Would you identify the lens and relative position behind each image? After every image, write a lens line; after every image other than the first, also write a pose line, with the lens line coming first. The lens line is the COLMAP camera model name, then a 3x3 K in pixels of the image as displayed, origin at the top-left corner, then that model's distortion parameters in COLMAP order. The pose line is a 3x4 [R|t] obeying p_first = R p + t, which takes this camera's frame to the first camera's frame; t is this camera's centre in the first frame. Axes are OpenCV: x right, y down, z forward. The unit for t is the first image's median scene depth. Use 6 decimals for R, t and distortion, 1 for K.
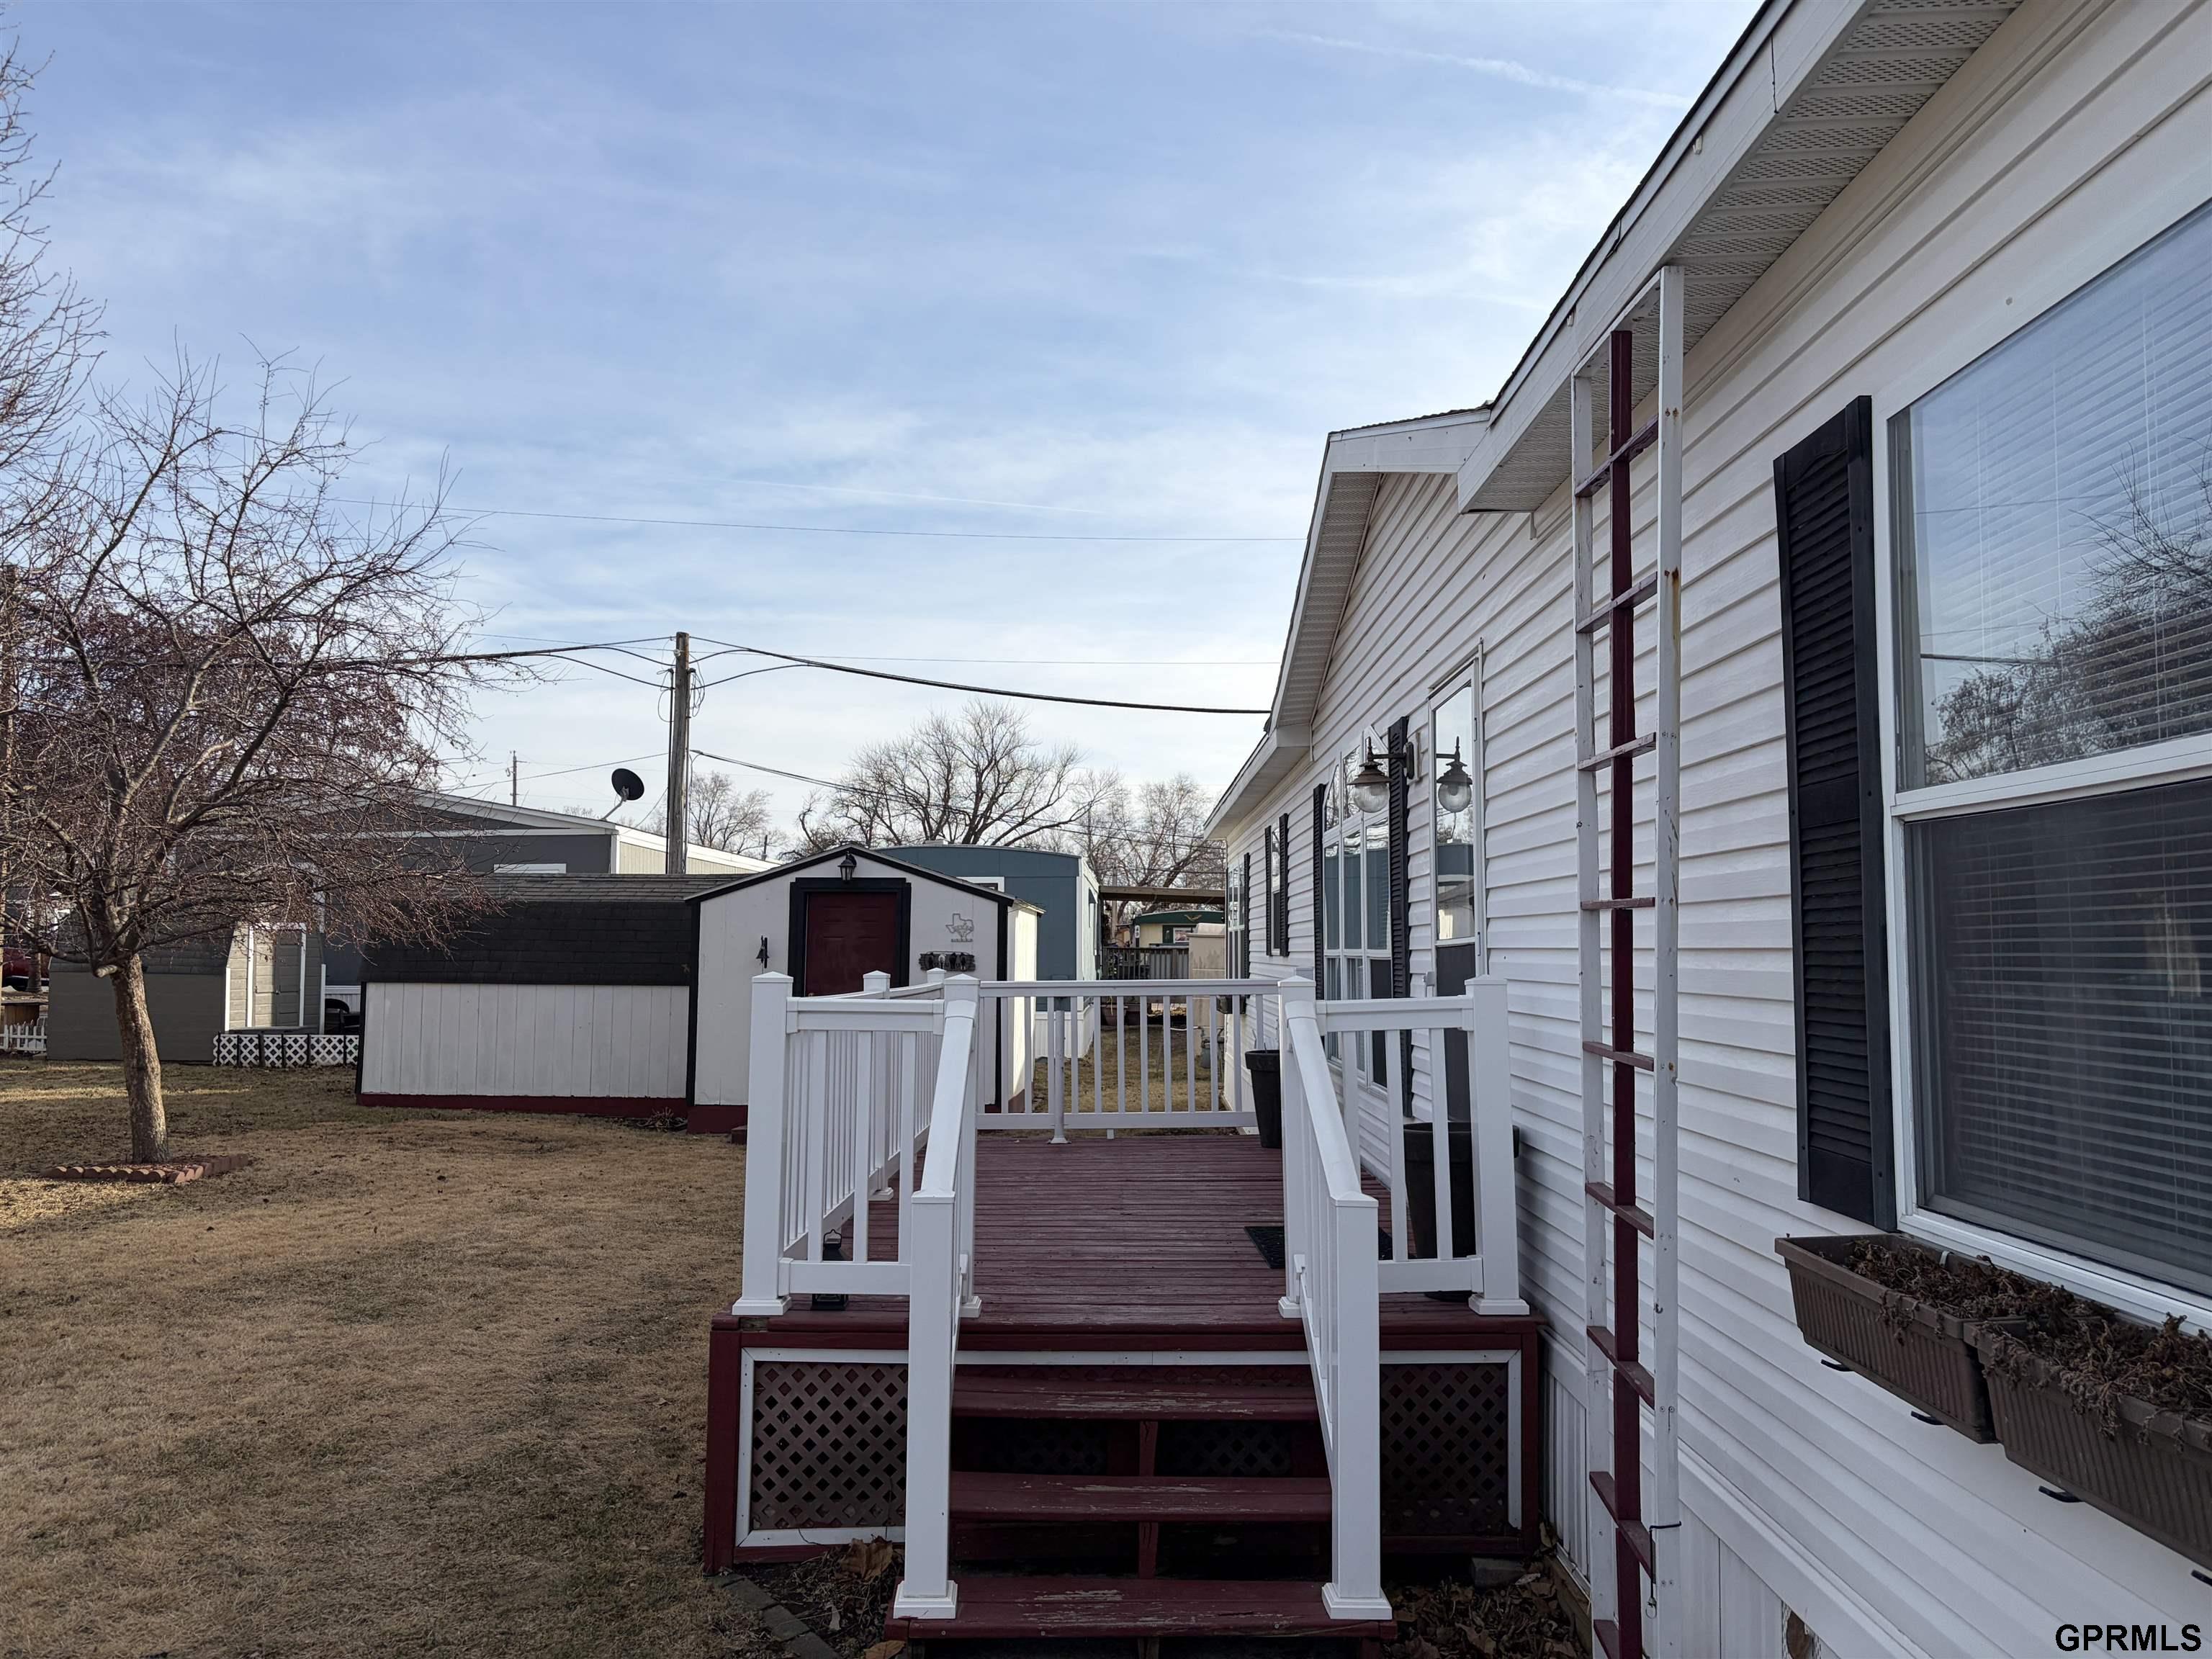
lens RADIAL K [[1664.9, 0, 1133.7], [0, 1664.9, 811.1], [0, 0, 1]] dist [0.055604, -0.068209]
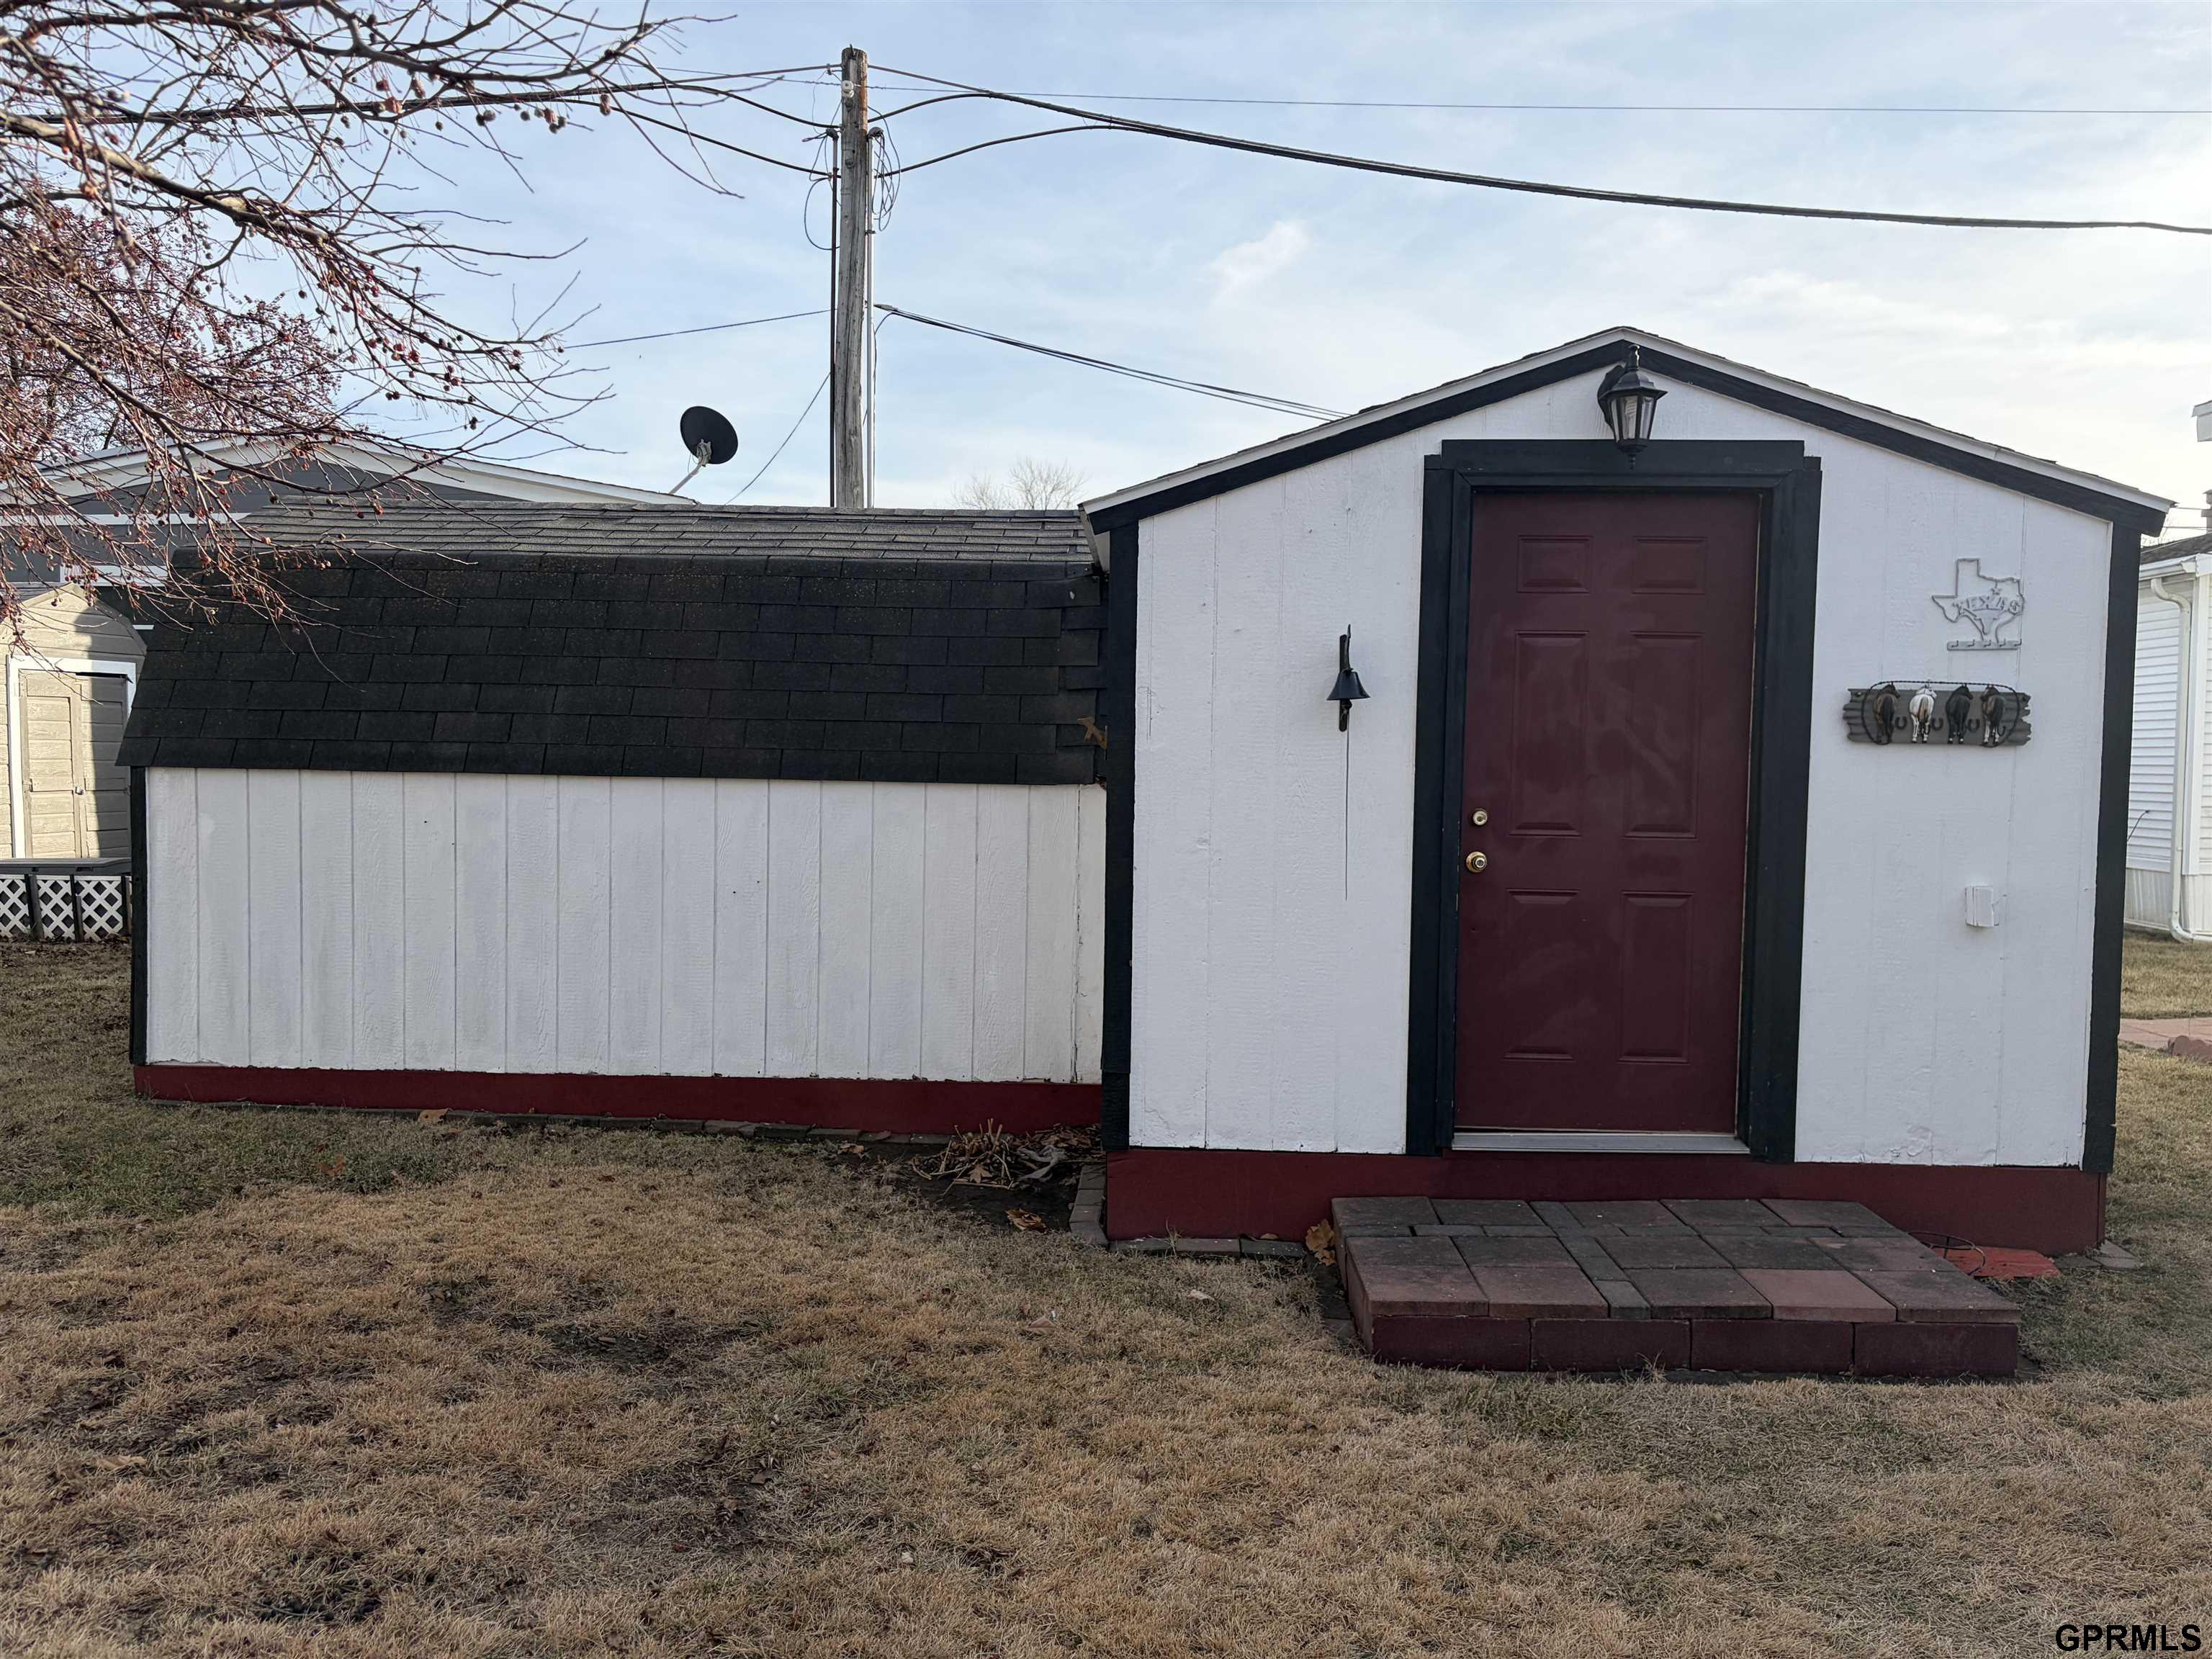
lens RADIAL K [[1705.5, 0, 1108.8], [0, 1705.5, 794.3], [0, 0, 1]] dist [0.054220, -0.001059]
pose [[0.999875, 0.007379, -0.013986, -0.258662], [-0.005871, 0.994462, 0.104930, 0.071743], [0.014683, -0.104835, 0.994381, 0.671230]]
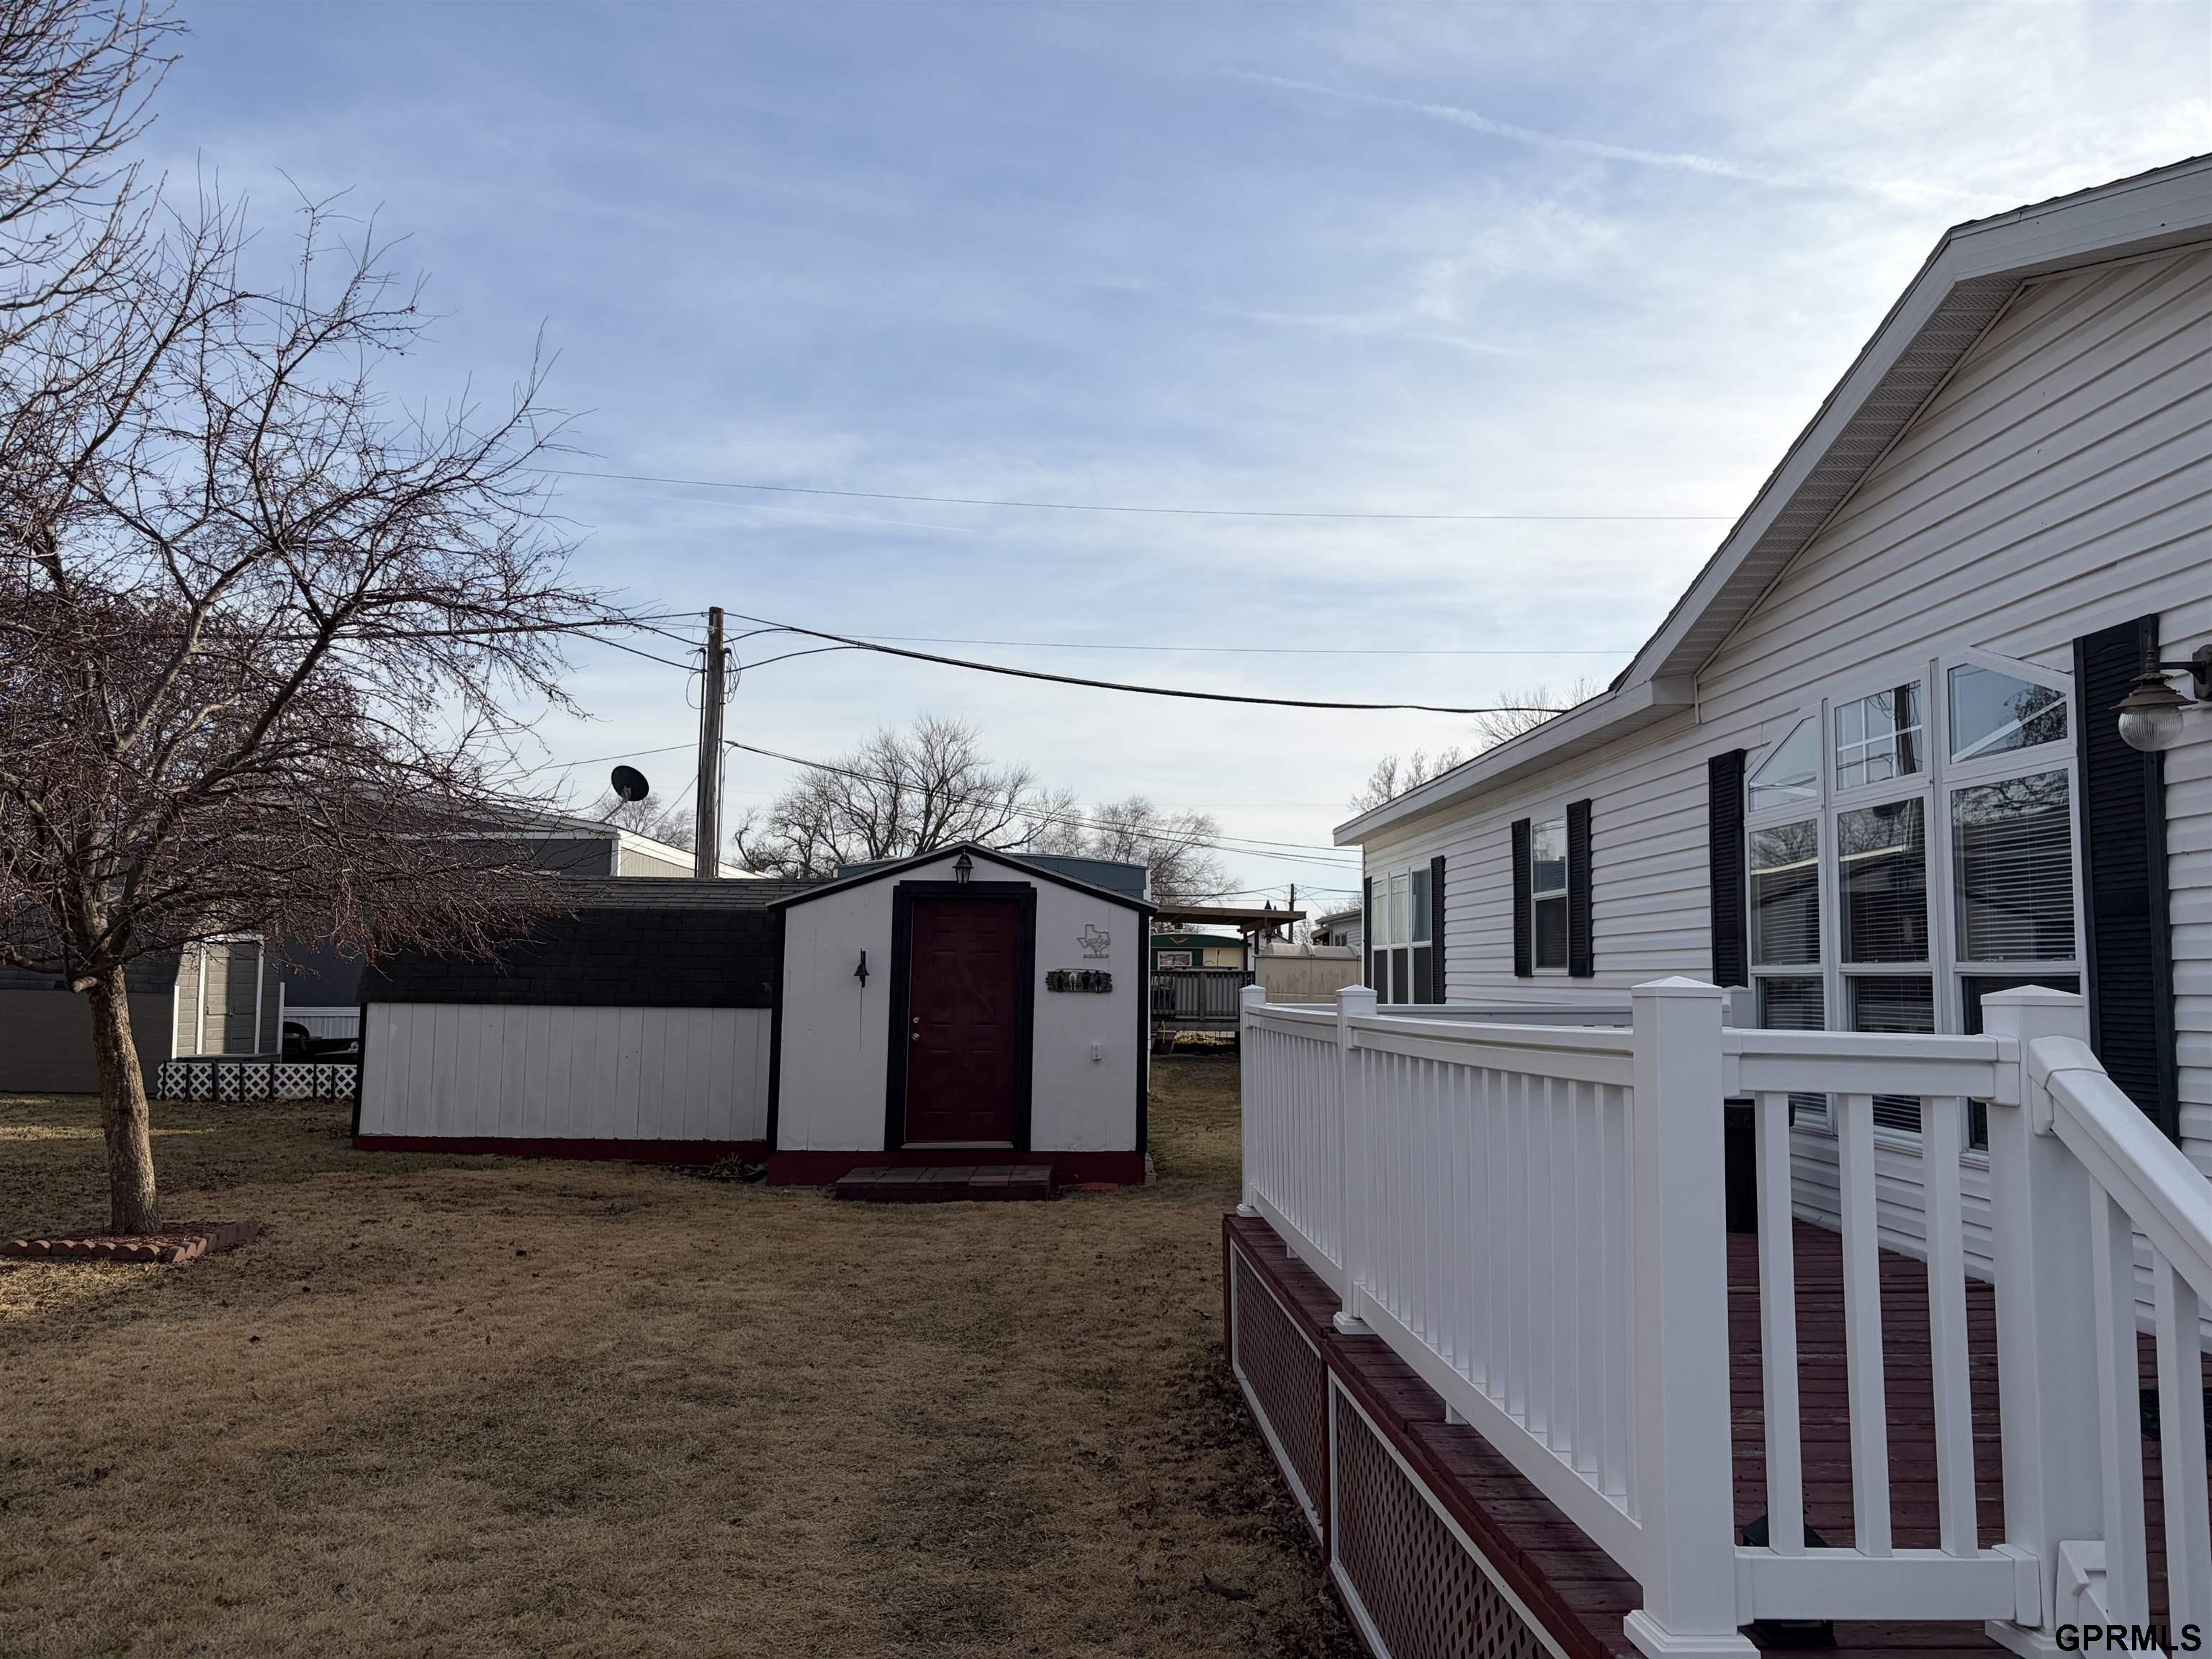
lens RADIAL K [[1664.9, 0, 1146.5], [0, 1664.9, 809.2], [0, 0, 1]] dist [0.058606, -0.074830]
pose [[0.998464, 0.011336, 0.054226, -0.123442], [-0.010424, 0.999800, -0.017067, 0.016868], [-0.054409, 0.016475, 0.998383, 0.149859]]
